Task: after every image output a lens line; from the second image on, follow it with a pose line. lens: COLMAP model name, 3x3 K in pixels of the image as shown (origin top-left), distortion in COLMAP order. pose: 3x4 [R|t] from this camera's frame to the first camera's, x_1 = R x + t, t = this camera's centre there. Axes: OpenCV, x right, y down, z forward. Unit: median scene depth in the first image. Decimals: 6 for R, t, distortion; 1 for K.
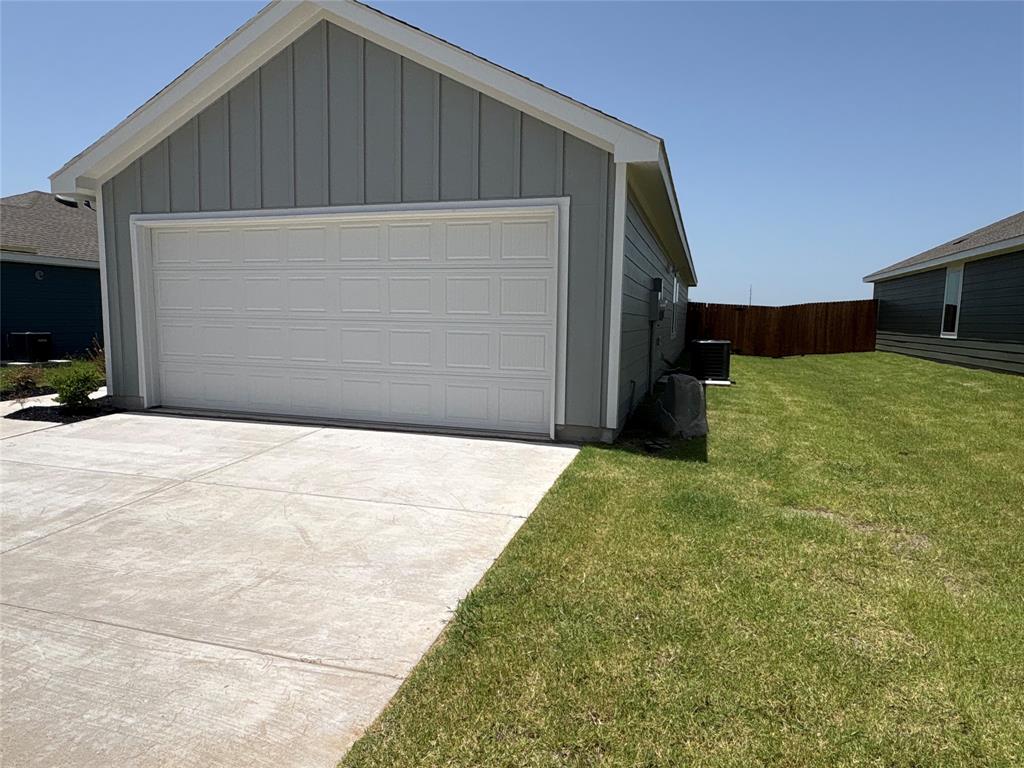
lens RADIAL K [[648.0, 0, 510.6], [0, 648.0, 388.2], [0, 0, 1]] dist [-0.004694, 0.004115]
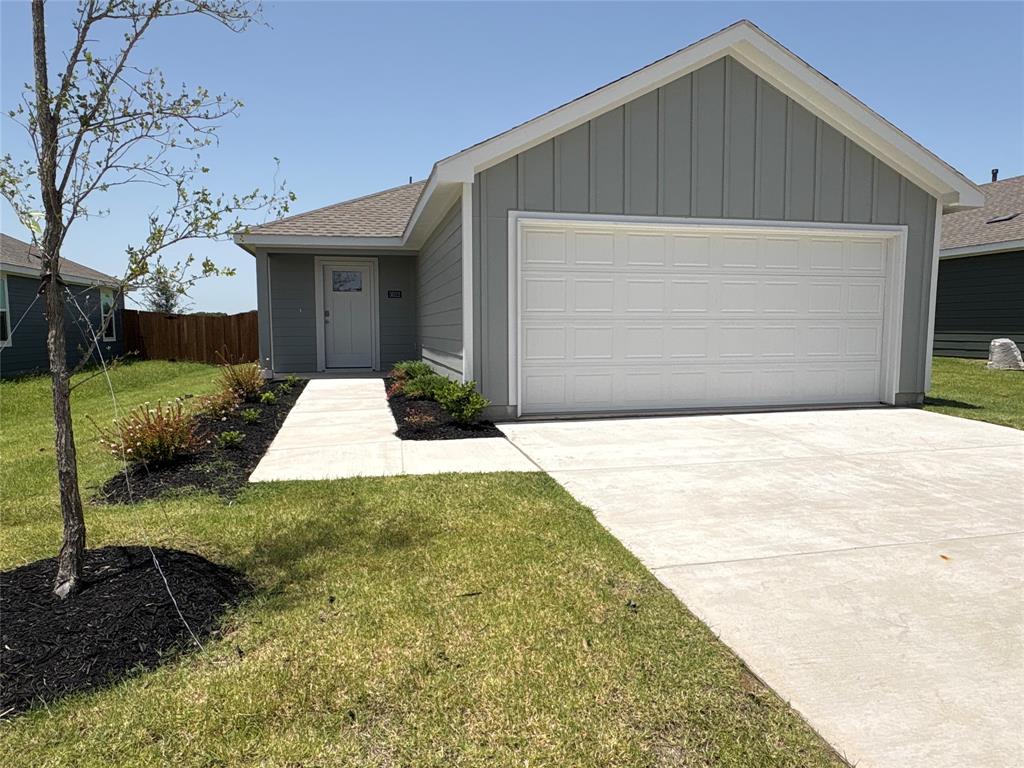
lens RADIAL K [[648.0, 0, 509.0], [0, 648.0, 381.8], [0, 0, 1]] dist [-0.004694, 0.004115]
pose [[0.866346, -0.061404, 0.495655, -1.118645], [0.072094, 0.997395, -0.002451, -0.020077], [-0.494214, 0.037857, 0.868516, 0.203860]]
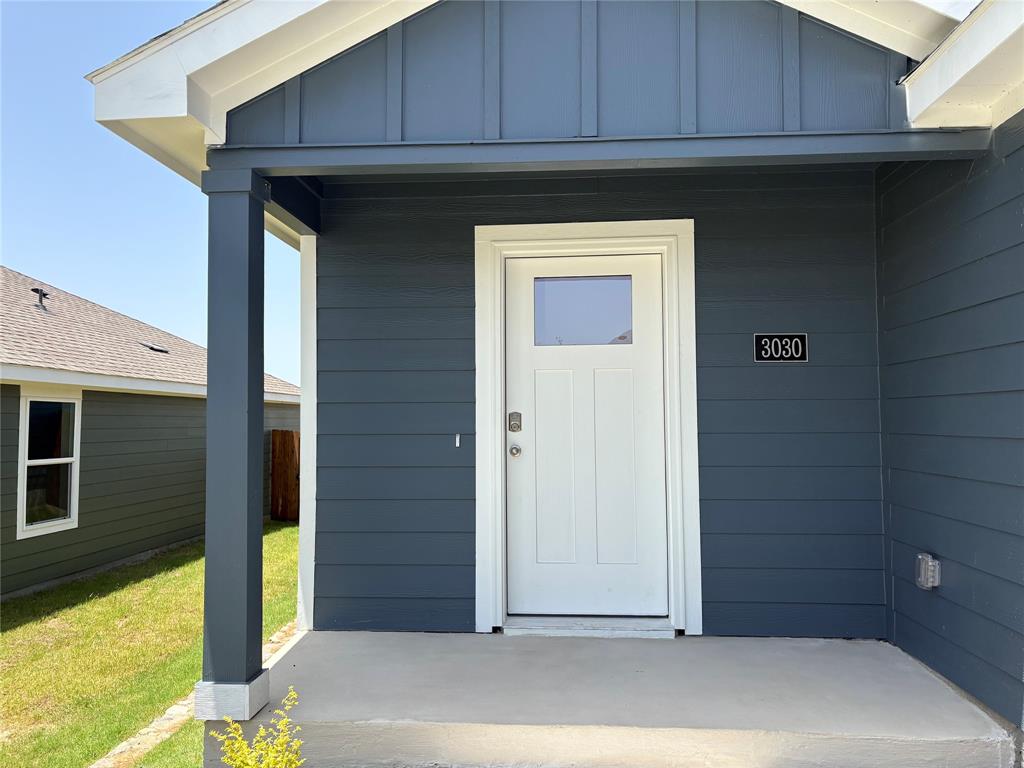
lens RADIAL K [[771.1, 0, 509.8], [0, 771.1, 381.0], [0, 0, 1]] dist [-0.001818, -0.003935]
pose [[0.975638, -0.016669, 0.218753, -0.787274], [0.048522, 0.988811, -0.141063, -0.197538], [-0.213954, 0.148241, 0.965530, 1.425999]]
